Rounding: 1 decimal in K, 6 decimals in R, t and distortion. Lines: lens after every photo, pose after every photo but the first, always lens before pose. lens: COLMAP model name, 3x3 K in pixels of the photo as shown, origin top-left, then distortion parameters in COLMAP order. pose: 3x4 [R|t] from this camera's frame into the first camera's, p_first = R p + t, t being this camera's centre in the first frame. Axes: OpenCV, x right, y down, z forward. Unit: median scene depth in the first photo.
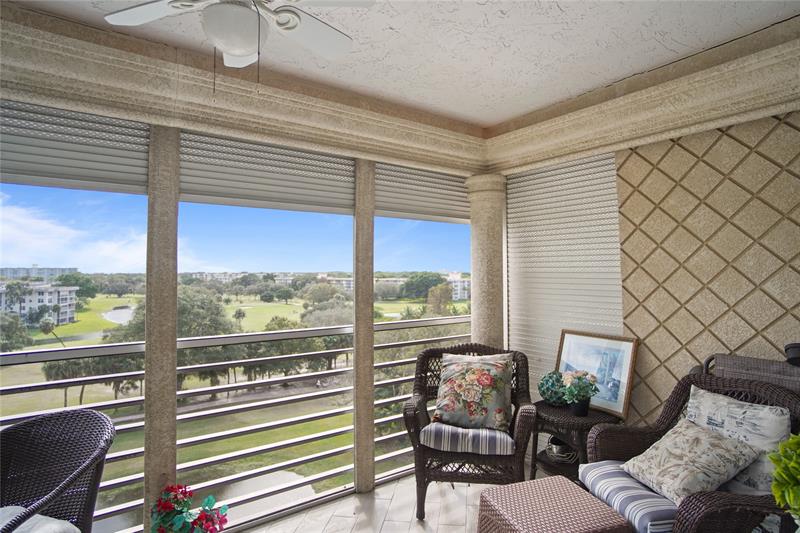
lens RADIAL K [[447.2, 0, 400.0], [0, 447.2, 266.5], [0, 0, 1]] dist [-0.003642, -0.000875]
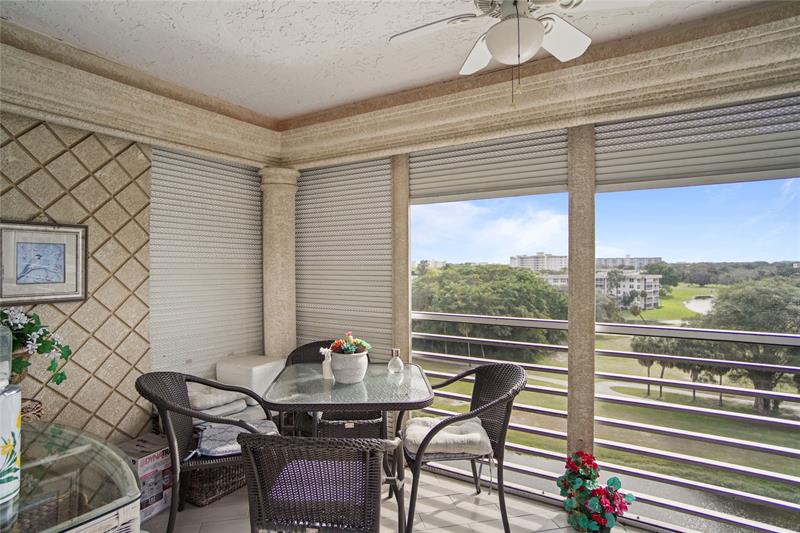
lens RADIAL K [[441.5, 0, 400.0], [0, 441.5, 266.5], [0, 0, 1]] dist [0.001229, 0.000053]
pose [[0.398148, 0.007861, -0.917288, 0.291483], [0.014138, 0.999792, 0.014705, 0.008047], [0.917212, -0.018823, 0.397954, 0.158588]]
